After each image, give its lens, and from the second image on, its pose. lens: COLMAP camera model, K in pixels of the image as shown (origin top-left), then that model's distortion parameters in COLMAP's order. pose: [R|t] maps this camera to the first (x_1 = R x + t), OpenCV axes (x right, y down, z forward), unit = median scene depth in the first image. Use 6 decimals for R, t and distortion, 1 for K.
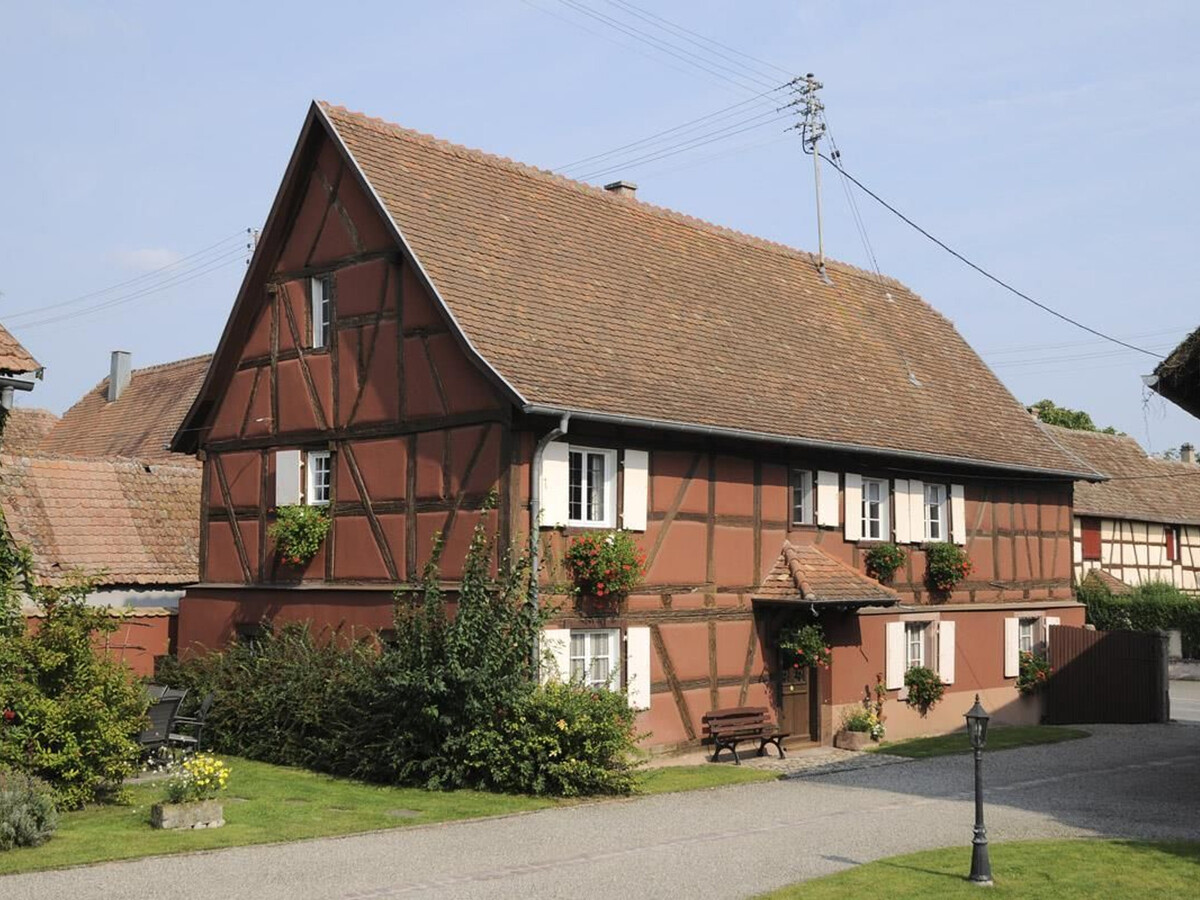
lens RADIAL K [[1366.4, 0, 614.6], [0, 1366.4, 476.4], [0, 0, 1]] dist [-0.006596, 0.000000]
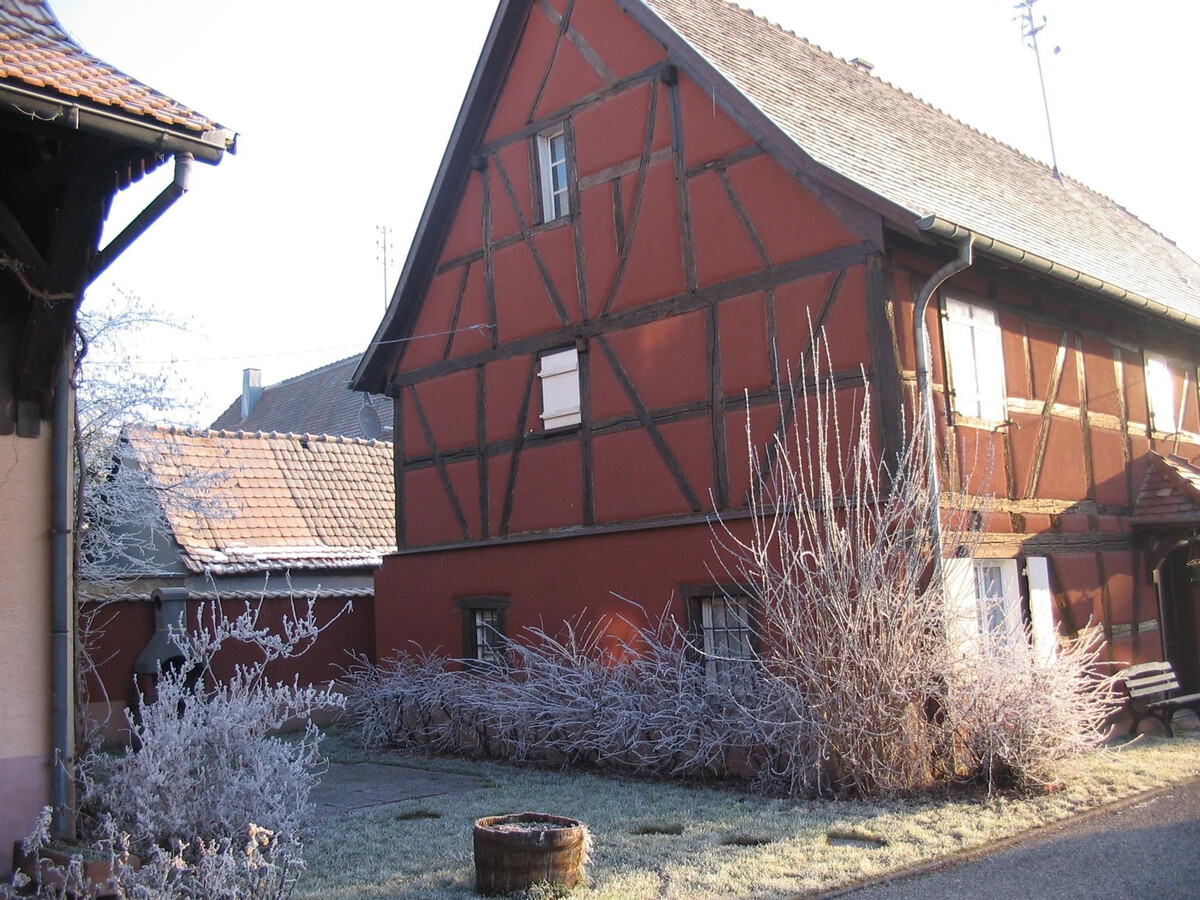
lens RADIAL K [[1226.8, 0, 614.2], [0, 1226.8, 453.7], [0, 0, 1]] dist [-0.144867, 0.000000]
pose [[0.997434, -0.058321, -0.041529, -0.161696], [0.056494, 0.997438, -0.043896, 0.066162], [0.043983, 0.041438, 0.998173, 0.329962]]
